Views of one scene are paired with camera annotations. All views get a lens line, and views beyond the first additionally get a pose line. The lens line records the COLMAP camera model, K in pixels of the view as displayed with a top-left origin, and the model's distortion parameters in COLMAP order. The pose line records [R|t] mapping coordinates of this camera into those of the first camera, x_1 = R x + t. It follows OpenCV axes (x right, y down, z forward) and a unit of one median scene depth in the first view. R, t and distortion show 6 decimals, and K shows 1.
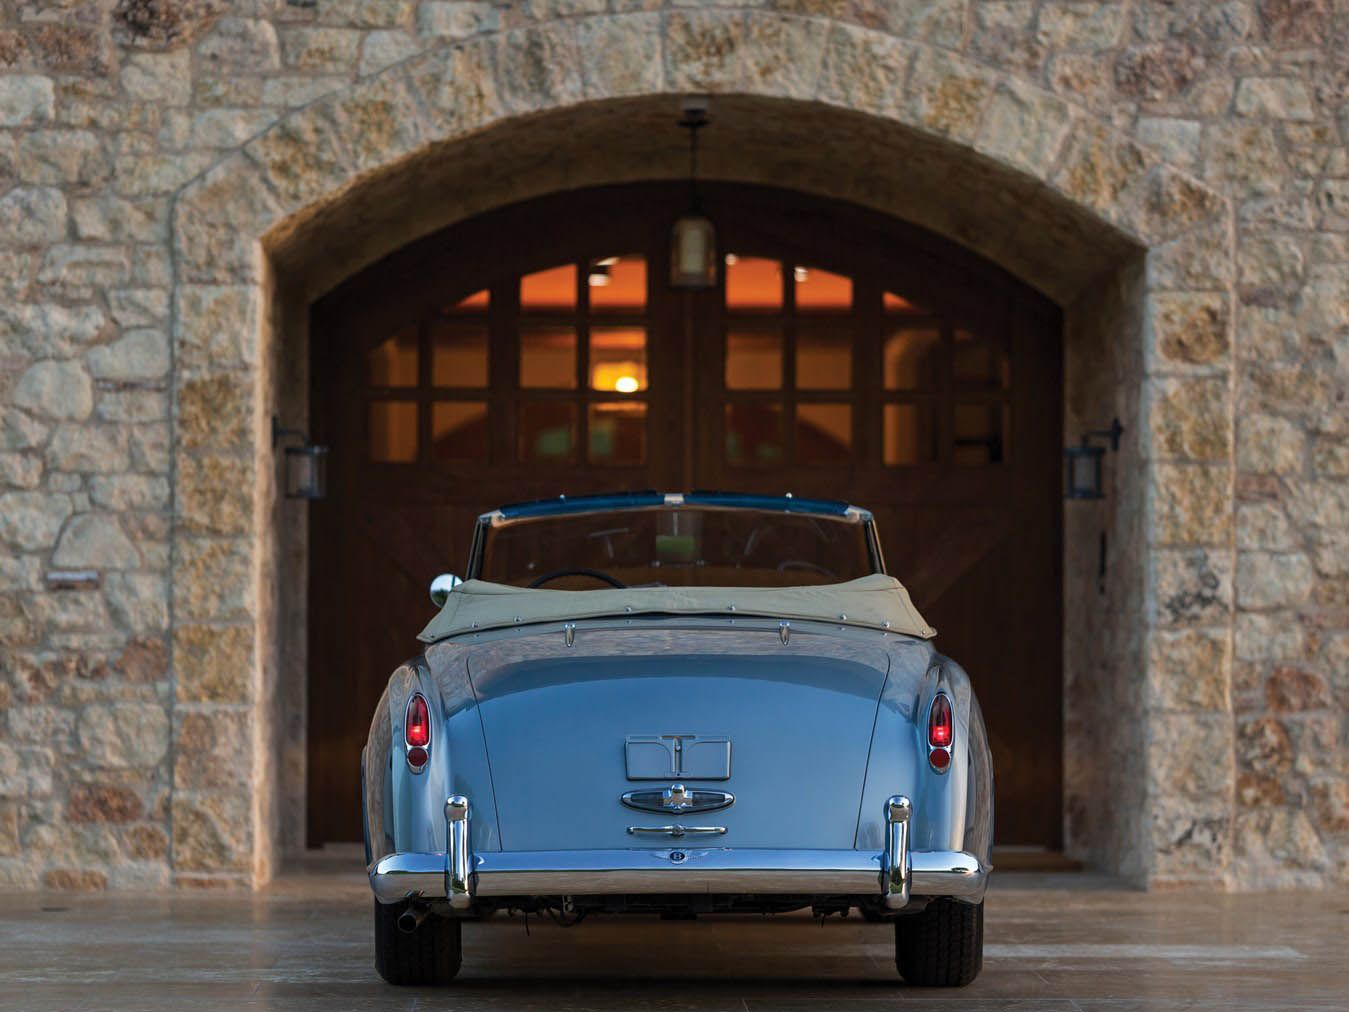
lens RADIAL K [[6378.6, 0, 674.5], [0, 6378.6, 506.0], [0, 0, 1]] dist [0.197003, -3.284389]
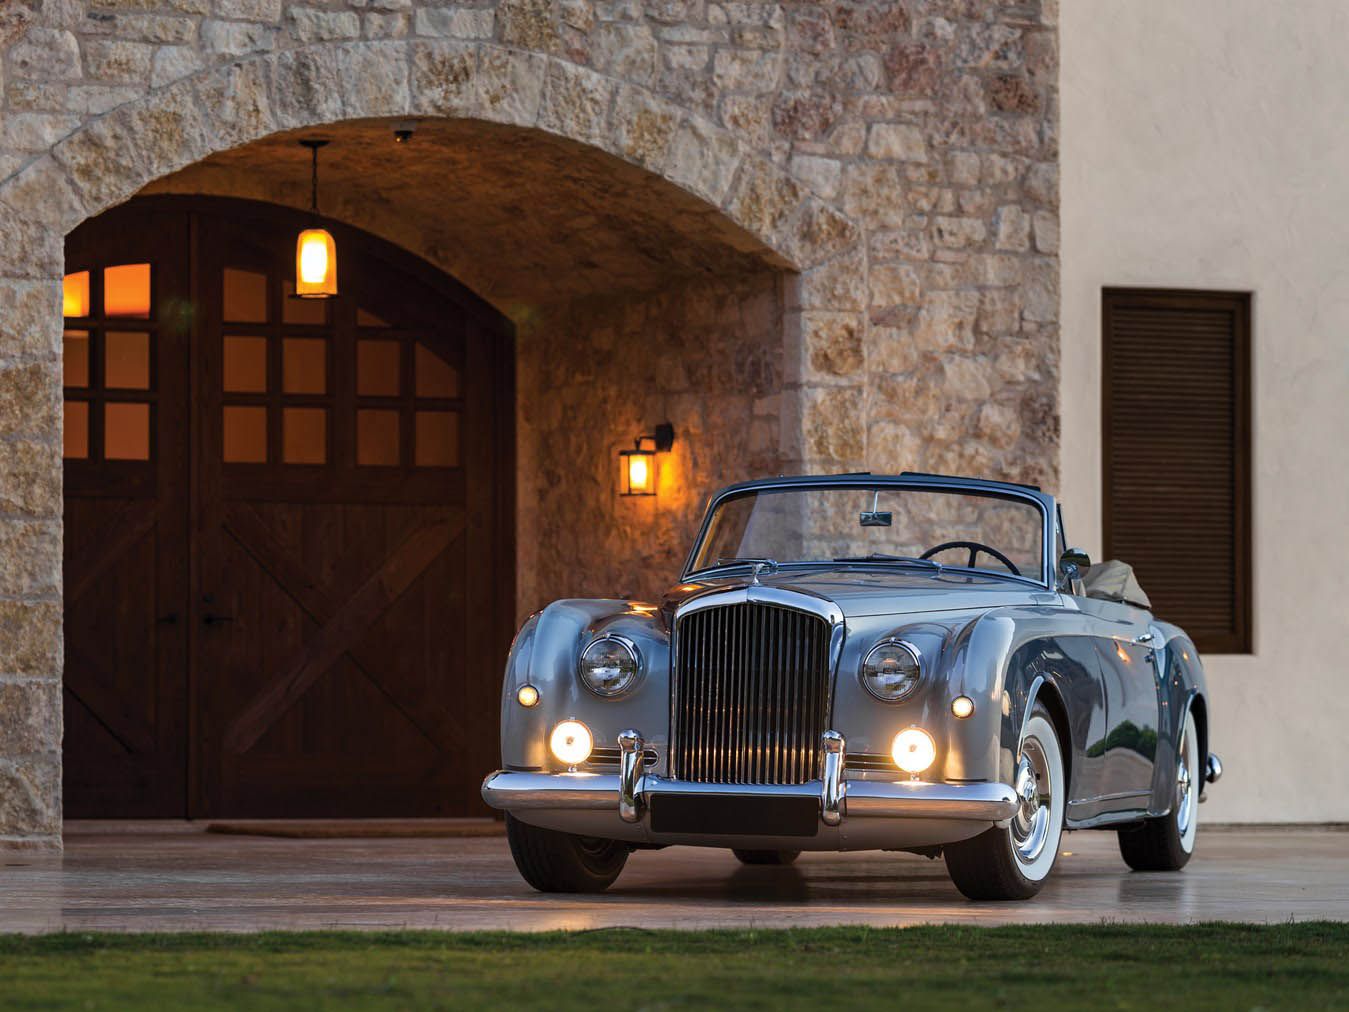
lens RADIAL K [[6378.6, 0, 674.5], [0, 6378.6, 506.0], [0, 0, 1]] dist [0.197003, -3.284389]
pose [[0.897225, 0.013931, 0.441354, -0.440112], [-0.009486, 0.999880, -0.012276, 0.014765], [-0.441472, 0.006828, 0.897249, 0.004707]]
